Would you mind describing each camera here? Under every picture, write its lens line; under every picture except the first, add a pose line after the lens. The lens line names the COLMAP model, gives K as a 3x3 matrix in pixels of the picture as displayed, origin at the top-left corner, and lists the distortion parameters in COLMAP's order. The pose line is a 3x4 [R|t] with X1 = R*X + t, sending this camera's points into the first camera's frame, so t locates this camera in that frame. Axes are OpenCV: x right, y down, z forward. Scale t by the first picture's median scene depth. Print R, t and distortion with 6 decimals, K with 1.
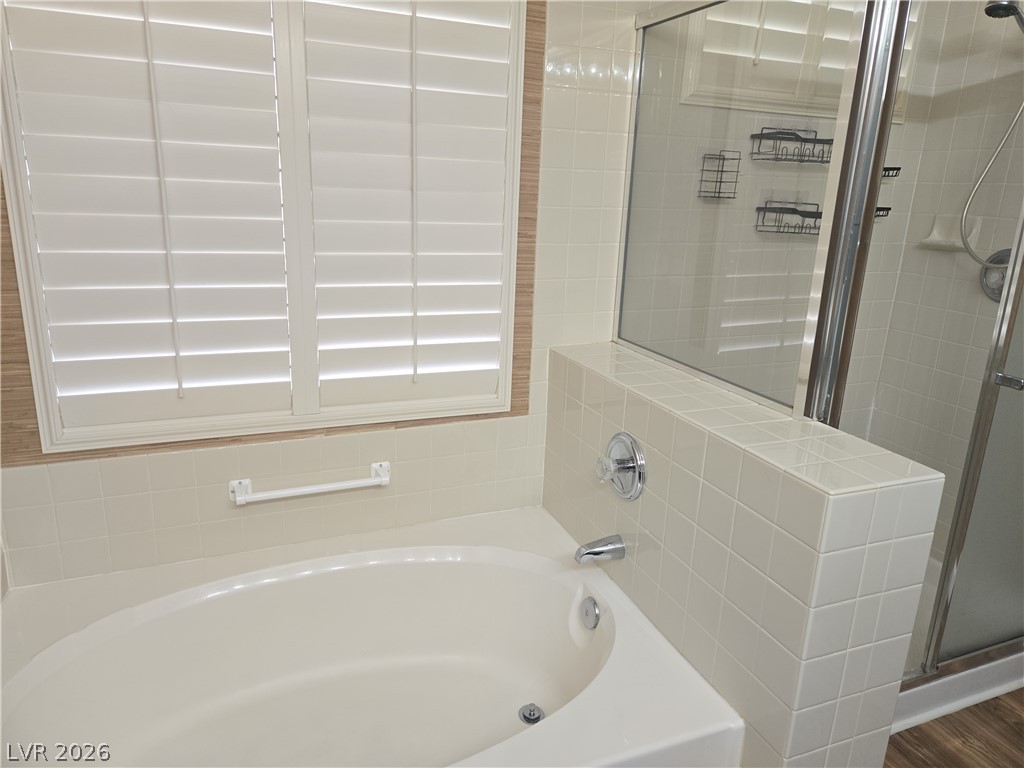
lens RADIAL K [[683.1, 0, 508.2], [0, 683.1, 372.4], [0, 0, 1]] dist [0.075437, -0.065016]
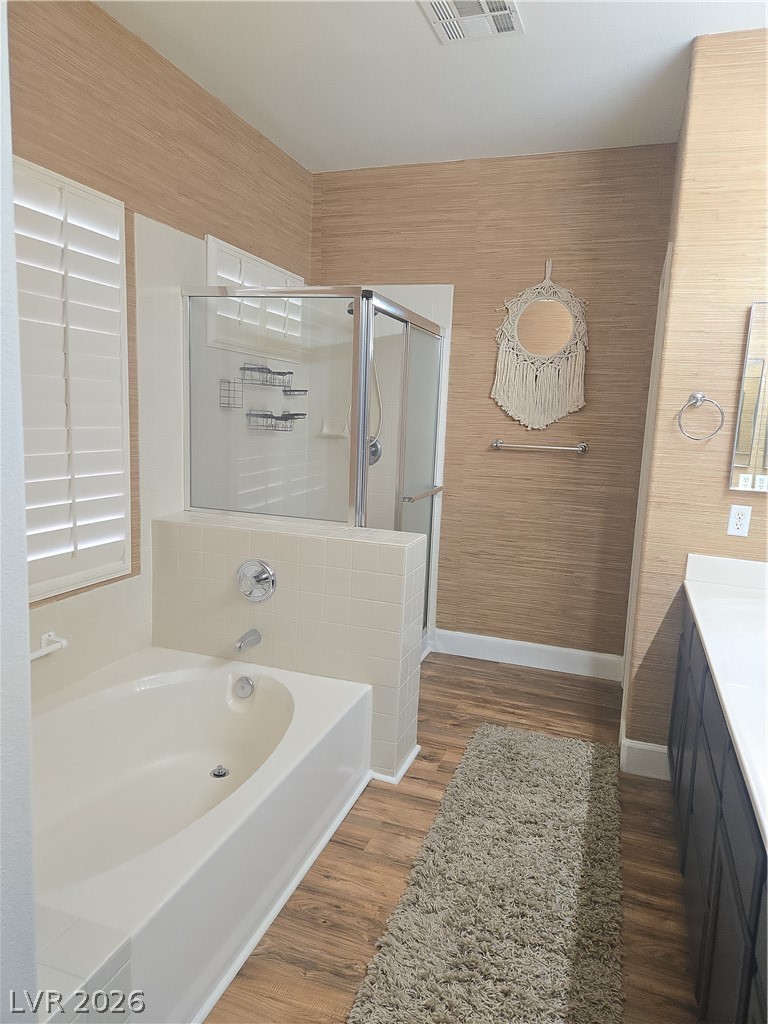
lens RADIAL K [[683.1, 0, 393.6], [0, 683.1, 510.6], [0, 0, 1]] dist [0.075437, -0.065016]
pose [[0.657493, -0.119612, 0.743906, -0.618444], [0.188019, 0.982131, -0.008262, 0.045729], [-0.729625, 0.145301, 0.668233, -0.224548]]
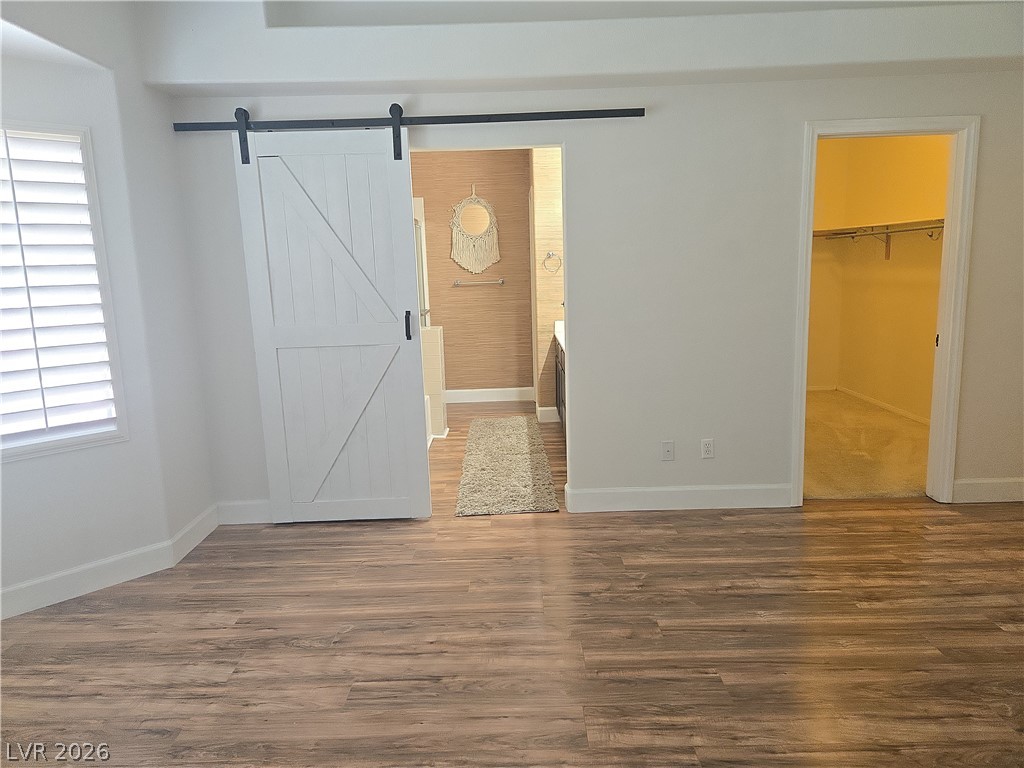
lens RADIAL K [[683.1, 0, 508.2], [0, 683.1, 372.4], [0, 0, 1]] dist [0.075437, -0.065016]
pose [[0.383068, -0.199582, 0.901901, -2.086196], [0.299517, 0.950464, 0.083113, 0.121130], [-0.873813, 0.238297, 0.423871, -0.772431]]
